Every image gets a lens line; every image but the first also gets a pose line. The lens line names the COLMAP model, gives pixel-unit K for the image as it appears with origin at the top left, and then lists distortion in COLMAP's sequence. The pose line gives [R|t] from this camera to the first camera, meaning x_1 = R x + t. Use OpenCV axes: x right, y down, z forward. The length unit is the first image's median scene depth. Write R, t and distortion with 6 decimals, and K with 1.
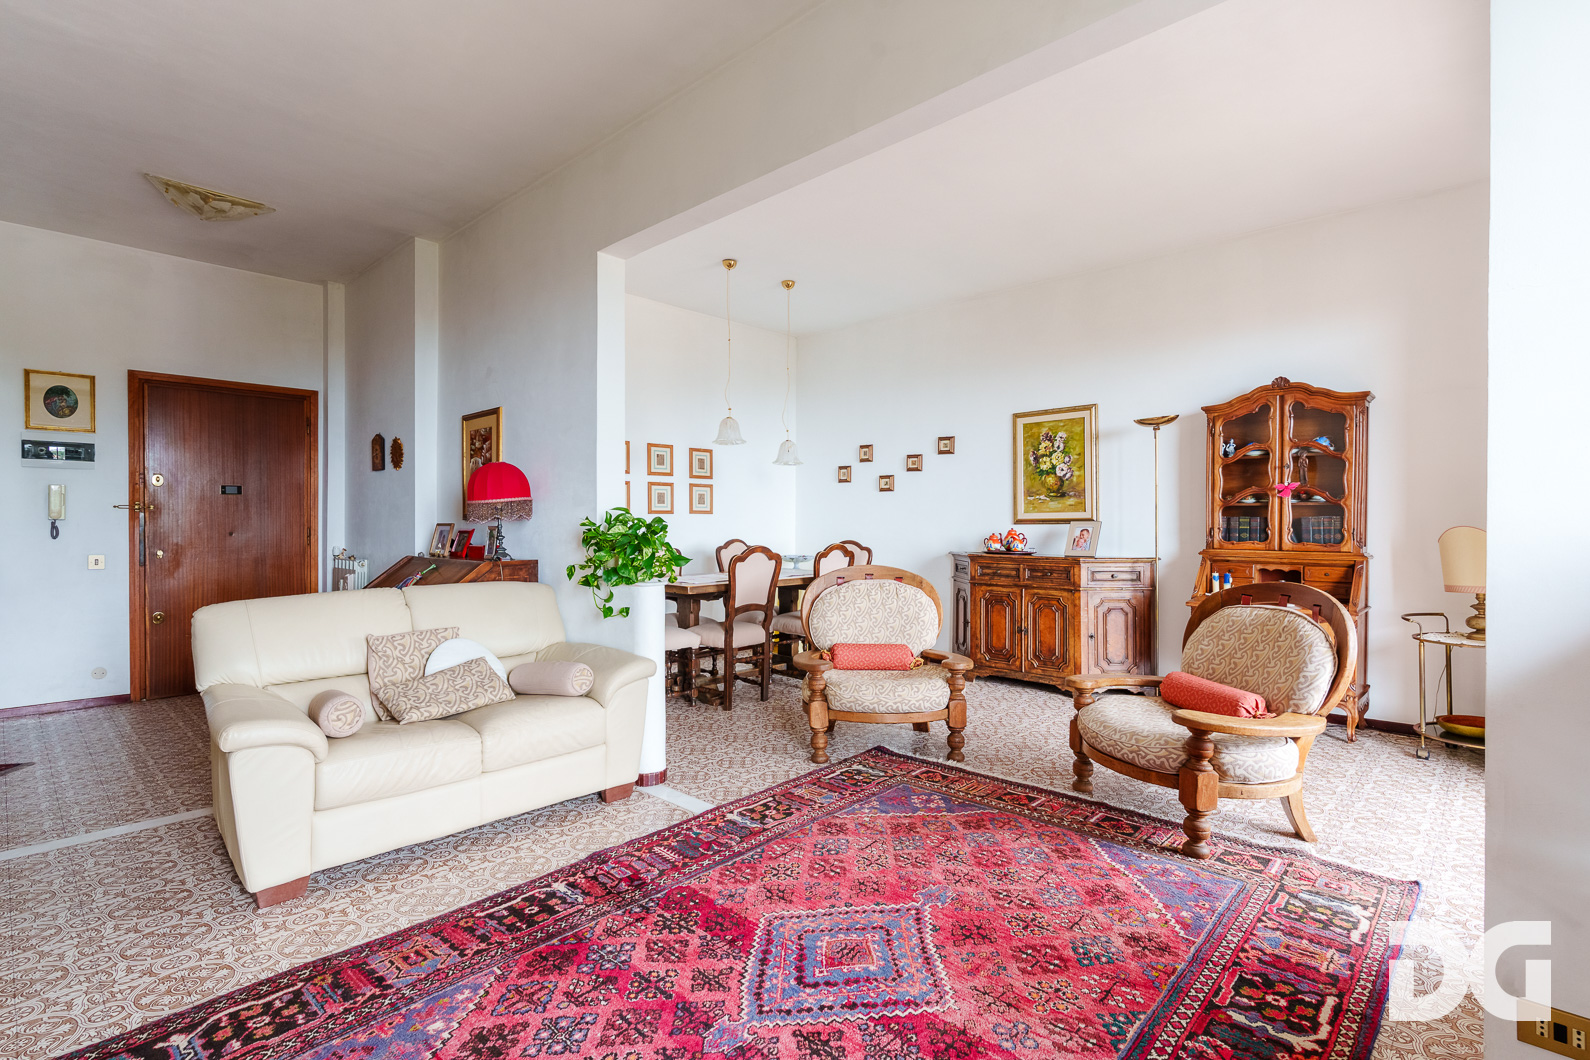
lens RADIAL K [[751.0, 0, 789.1], [0, 751.0, 530.2], [0, 0, 1]] dist [0.001999, 0.000030]
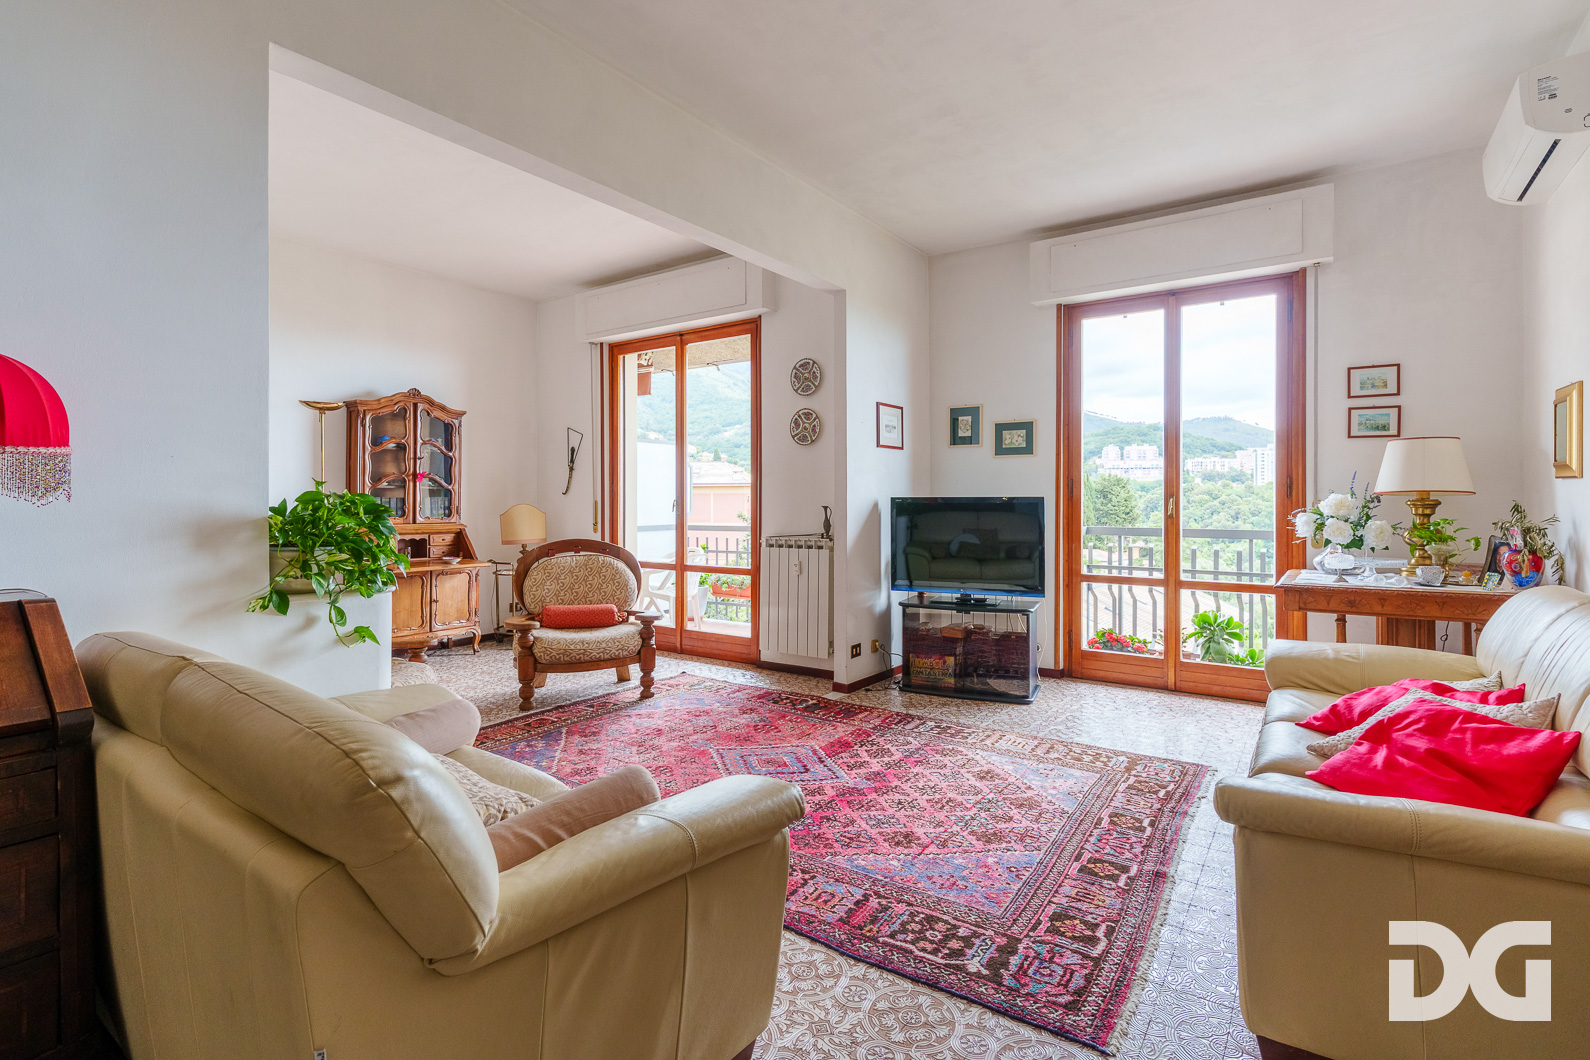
lens RADIAL K [[765.4, 0, 798.3], [0, 765.4, 497.5], [0, 0, 1]] dist [-0.000274, -0.000011]
pose [[-0.152670, 0.005843, 0.988260, -1.128951], [0.010676, 0.999934, -0.004263, -0.007909], [-0.988219, 0.009900, -0.152723, 0.847779]]
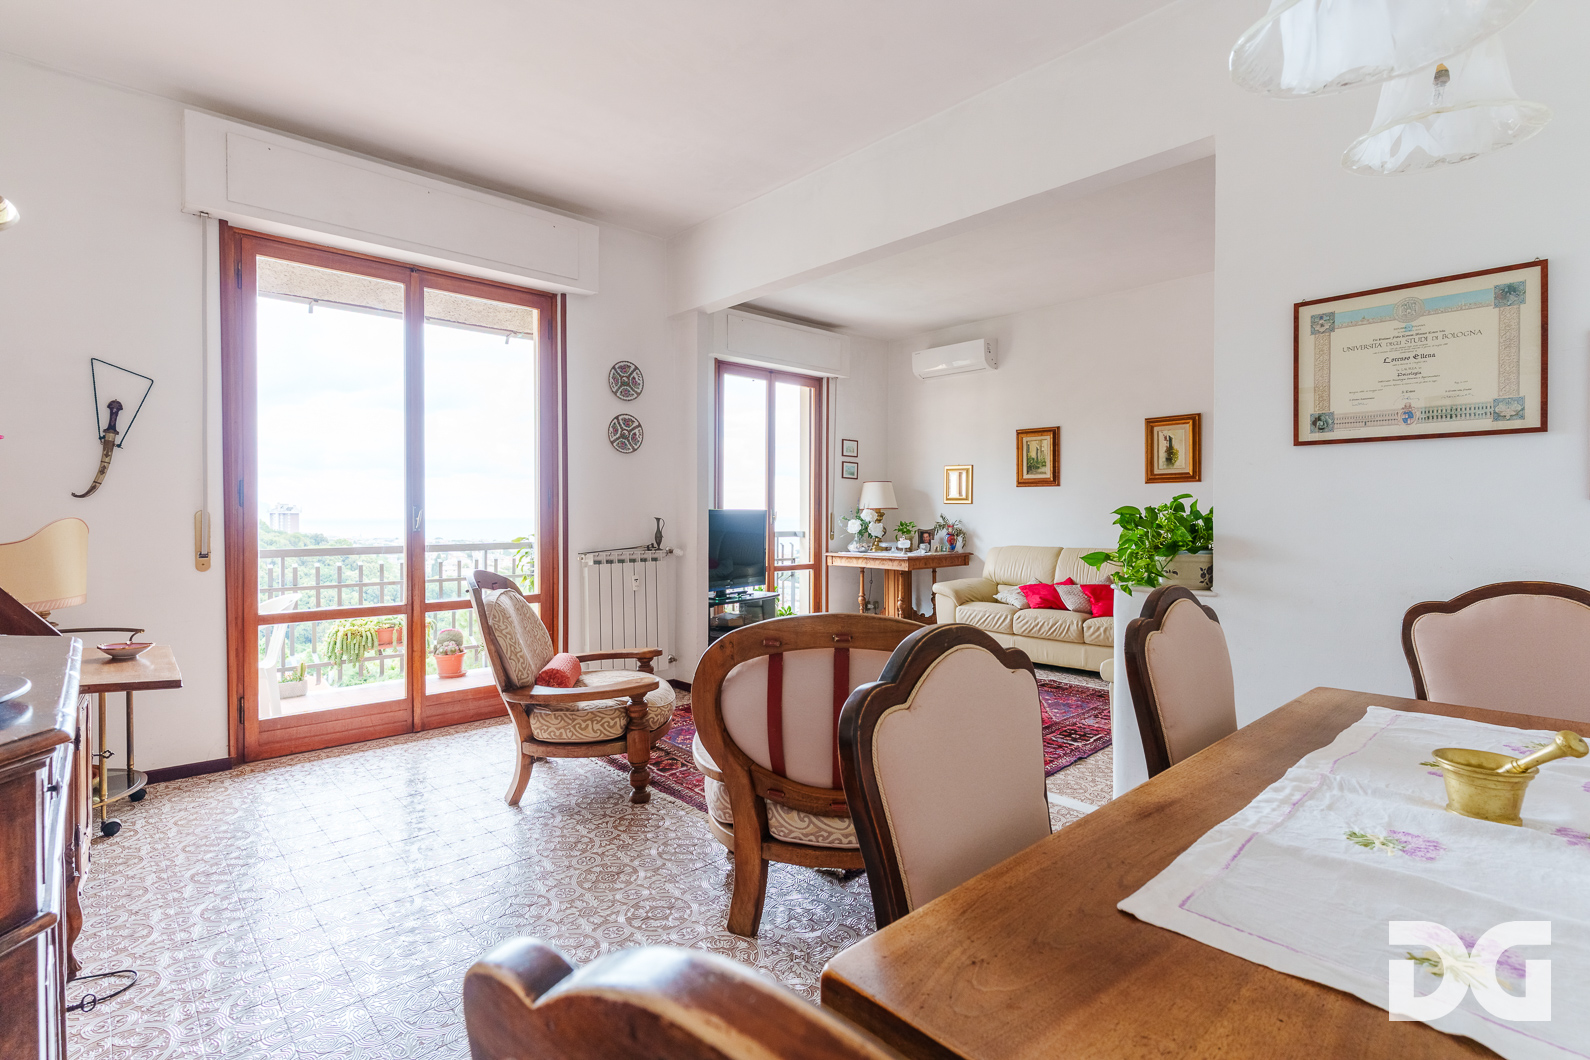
lens RADIAL K [[768.4, 0, 798.9], [0, 768.4, 509.9], [0, 0, 1]] dist [-0.000310, -0.000188]
pose [[-0.998497, 0.000139, 0.054804, 0.156474], [0.000386, 0.999990, 0.004505, -0.019537], [-0.054802, 0.004519, -0.998487, 2.222299]]
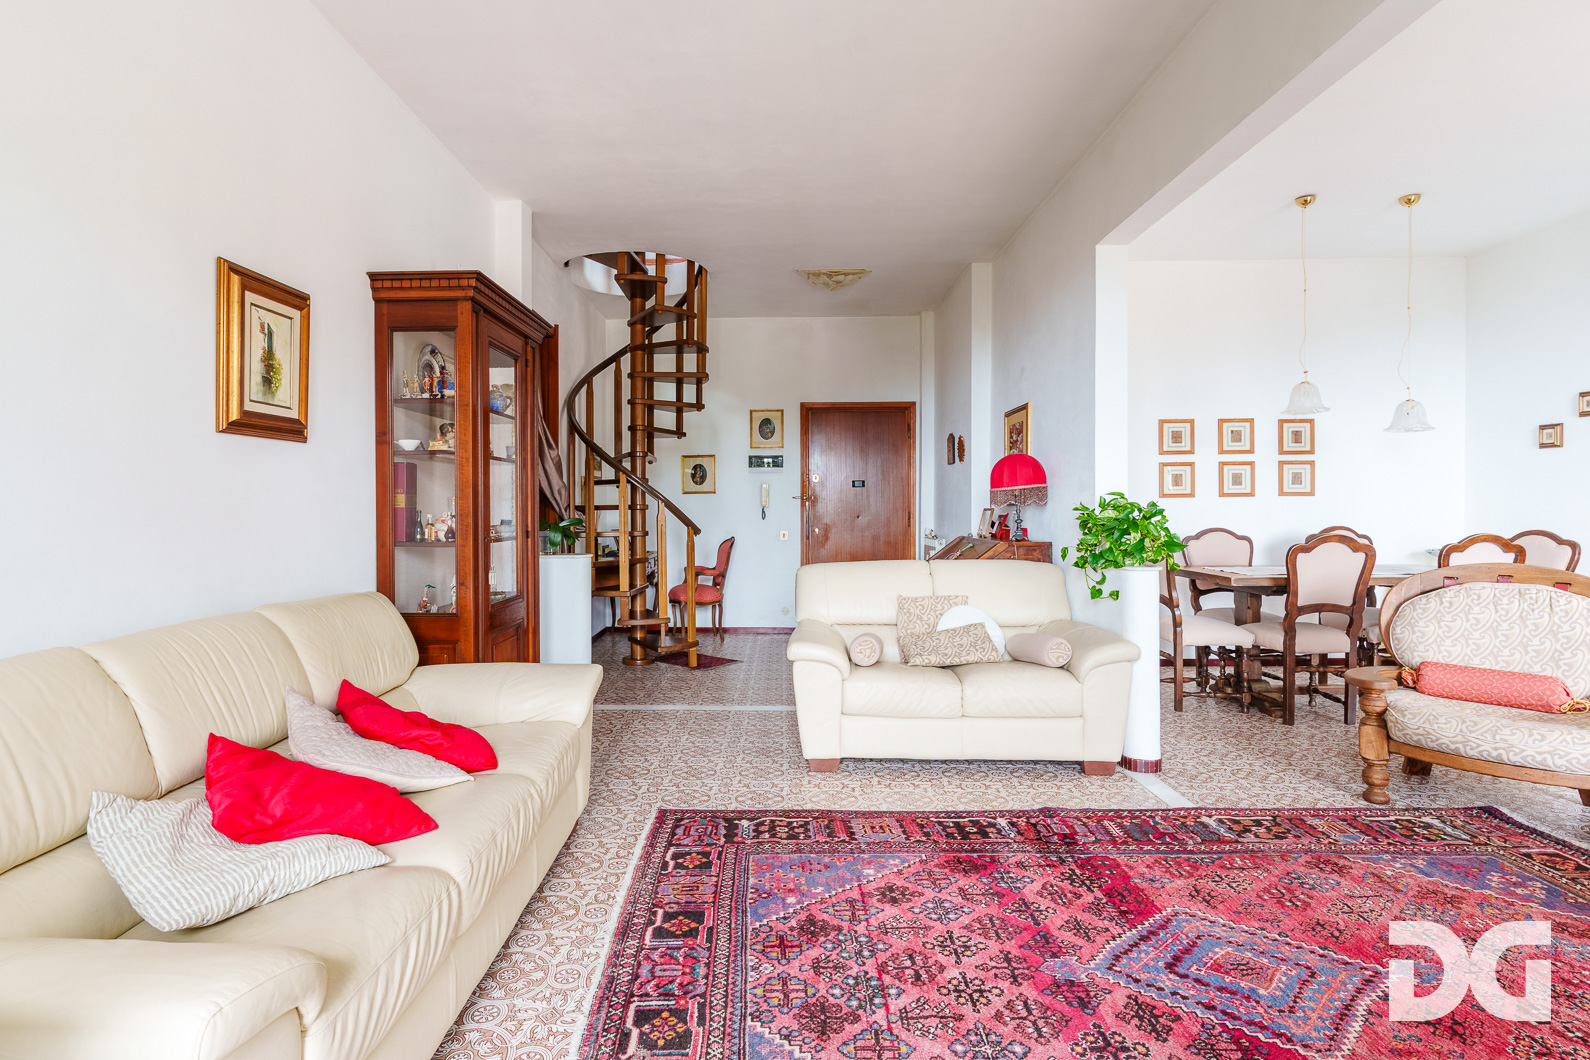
lens RADIAL K [[762.8, 0, 760.1], [0, 762.8, 512.0], [0, 0, 1]] dist [0.001073, 0.000325]
pose [[0.667420, -0.000113, -0.744681, 0.271391], [-0.002785, 0.999993, -0.002648, 0.000575], [0.744676, 0.003841, 0.667415, -0.055531]]
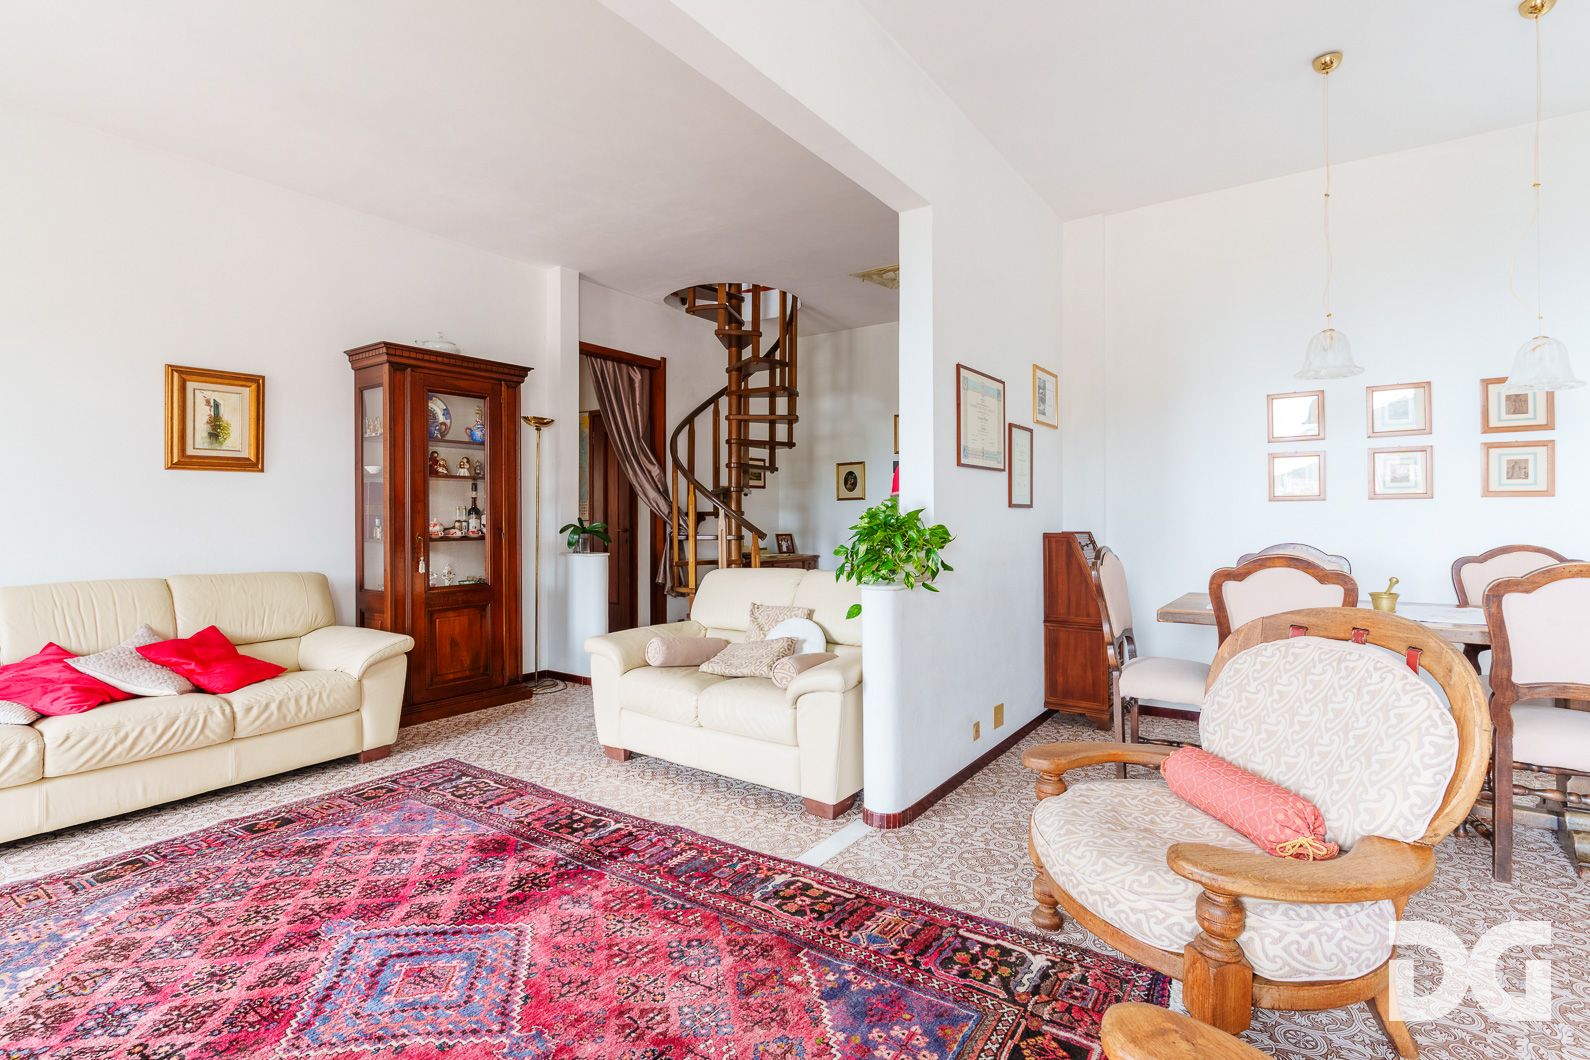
lens RADIAL K [[755.3, 0, 809.6], [0, 755.3, 511.4], [0, 0, 1]] dist [0.000971, 0.000503]
pose [[0.158800, -0.005682, -0.987294, 0.764661], [-0.007149, 0.999951, -0.006904, -0.008920], [0.987285, 0.008155, 0.158751, 0.933176]]
